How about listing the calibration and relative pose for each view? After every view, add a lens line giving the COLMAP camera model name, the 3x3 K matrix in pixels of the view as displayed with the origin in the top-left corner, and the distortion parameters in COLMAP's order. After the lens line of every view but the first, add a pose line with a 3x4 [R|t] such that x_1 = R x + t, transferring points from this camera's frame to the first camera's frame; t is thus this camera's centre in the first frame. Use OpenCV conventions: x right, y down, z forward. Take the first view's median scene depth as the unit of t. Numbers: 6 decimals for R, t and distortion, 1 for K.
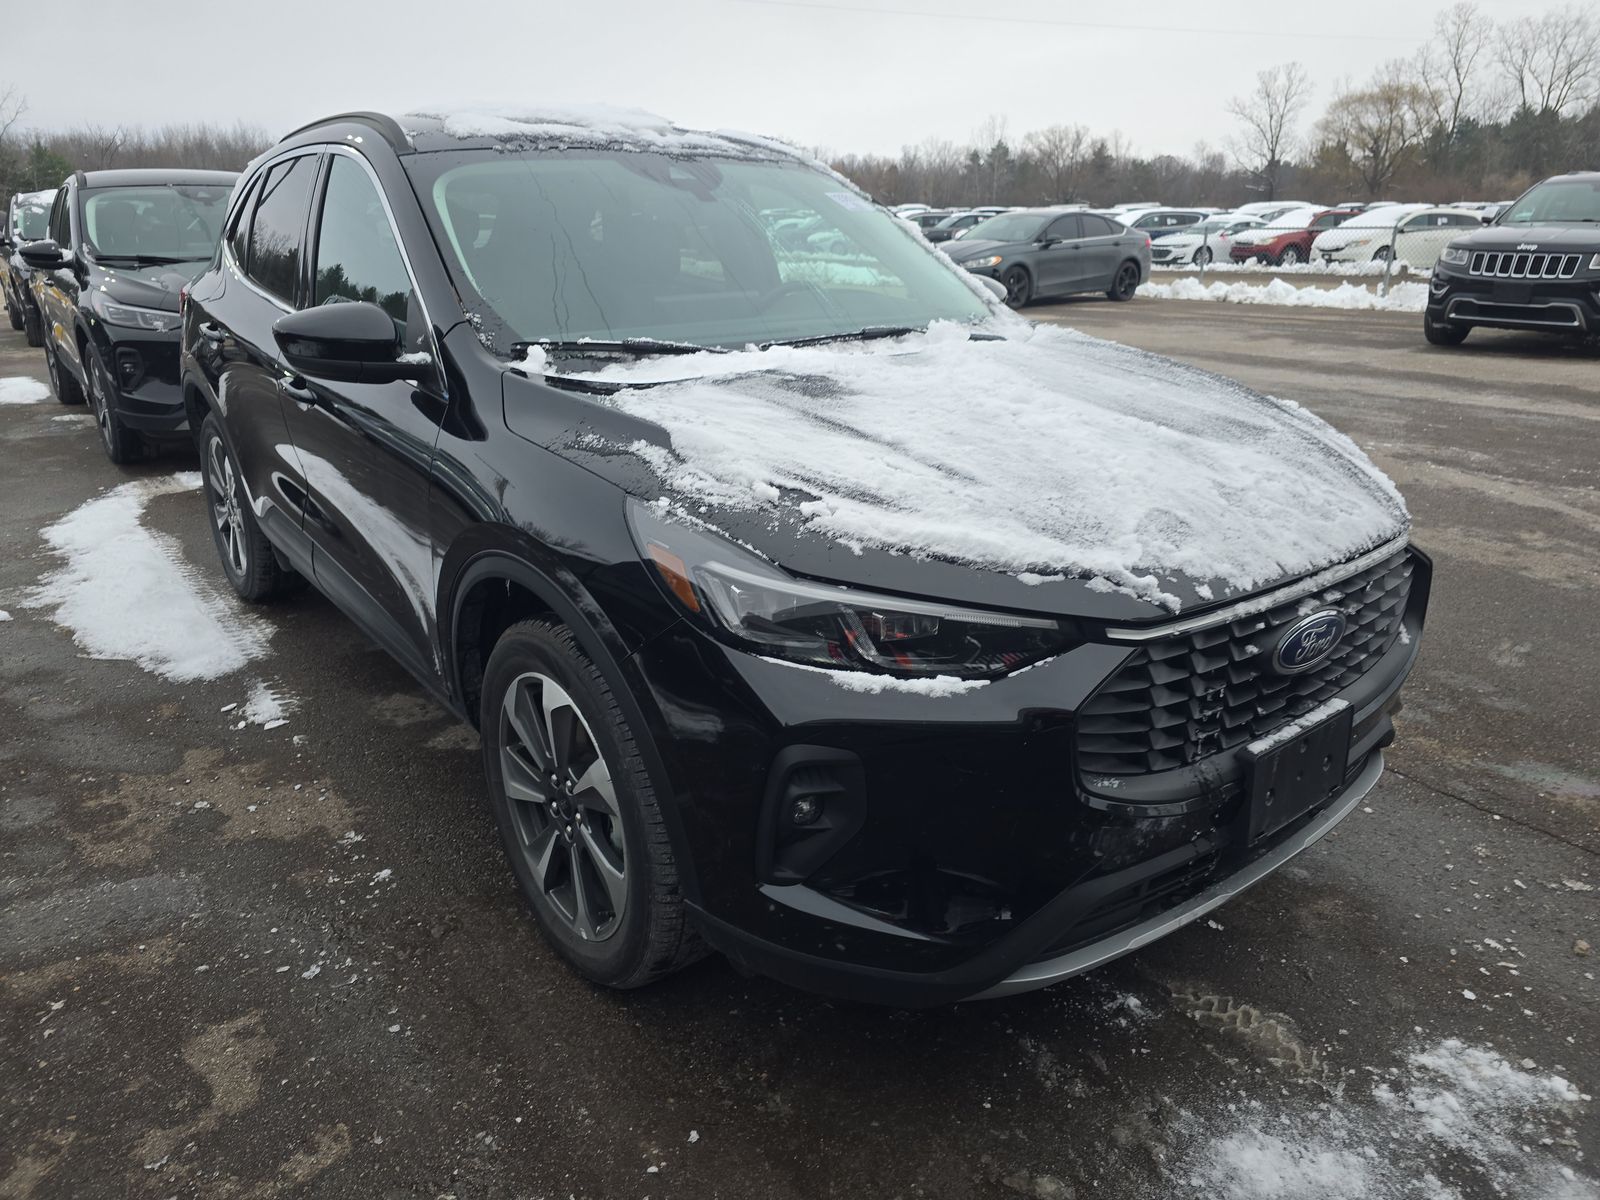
lens RADIAL K [[1074.7, 0, 803.1], [0, 1074.7, 599.4], [0, 0, 1]] dist [0.047674, -0.040247]
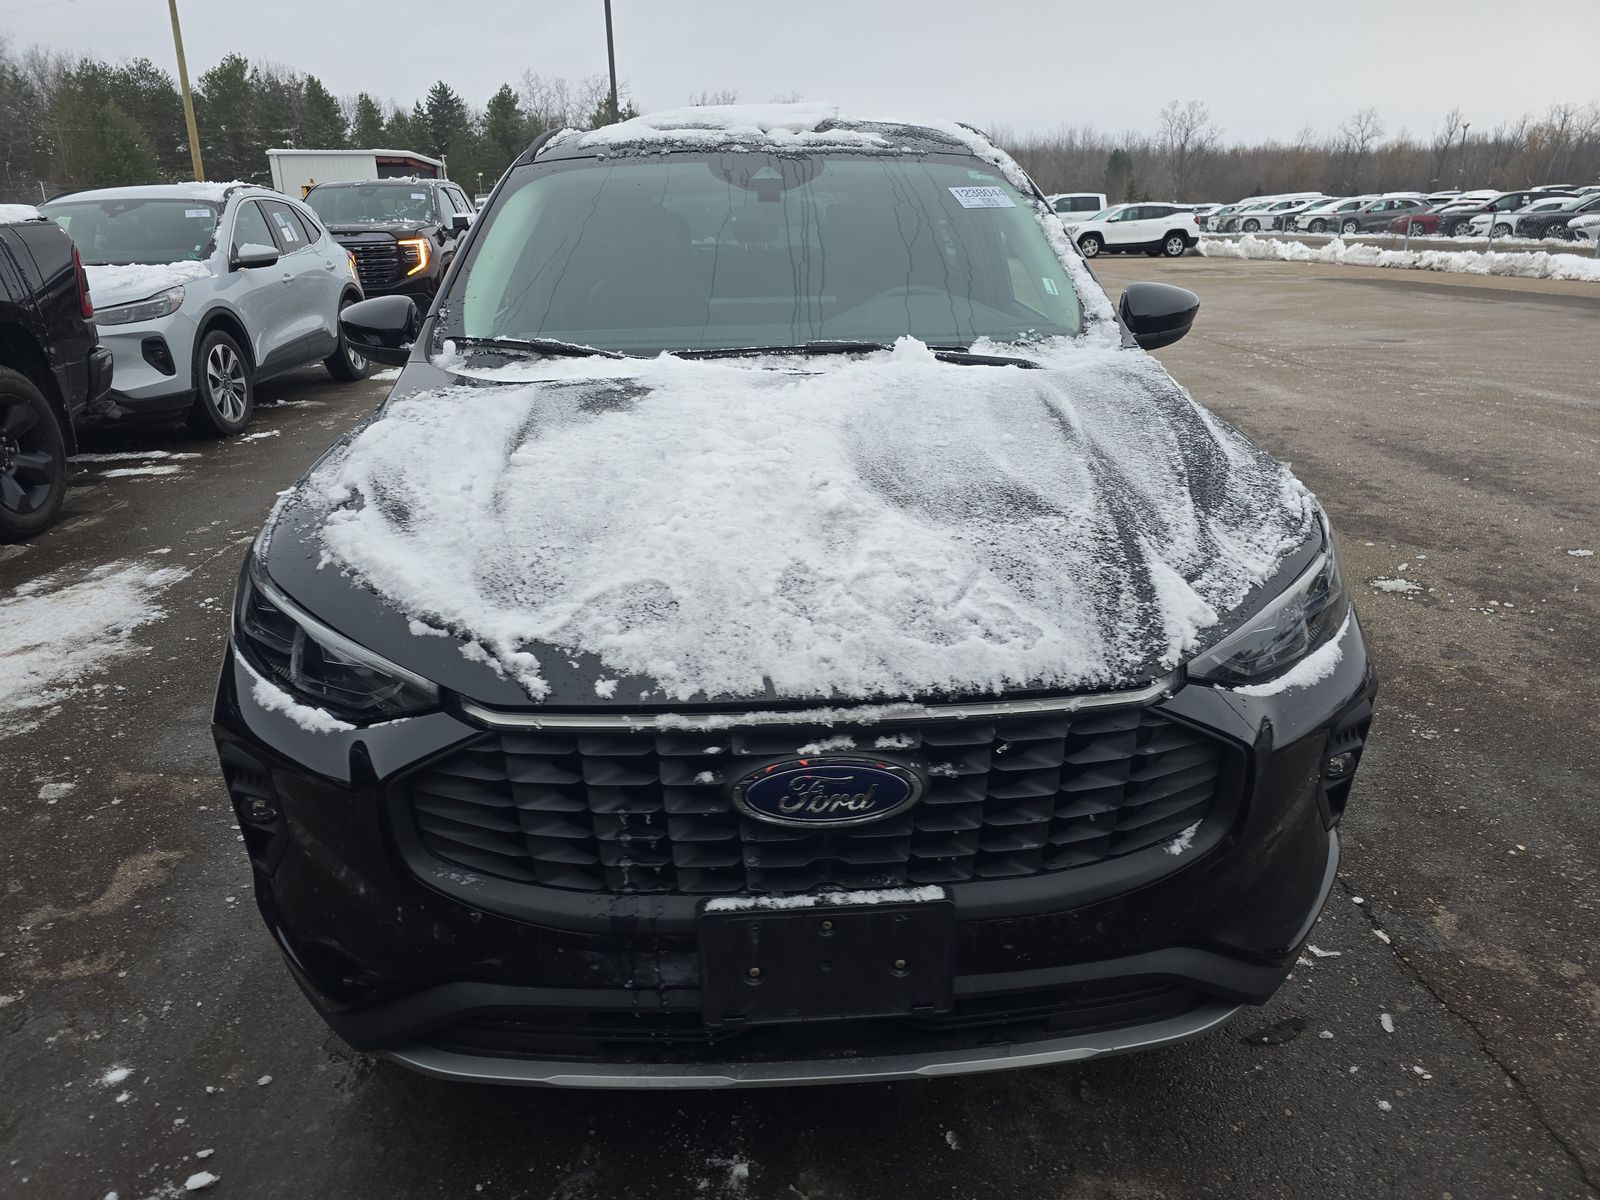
lens RADIAL K [[1074.7, 0, 801.7], [0, 1074.7, 598.7], [0, 0, 1]] dist [0.047674, -0.040247]
pose [[0.825074, 0.182060, -0.534889, 0.841172], [-0.179282, 0.982102, 0.057732, -0.134403], [0.535827, 0.048263, 0.842947, 0.364473]]
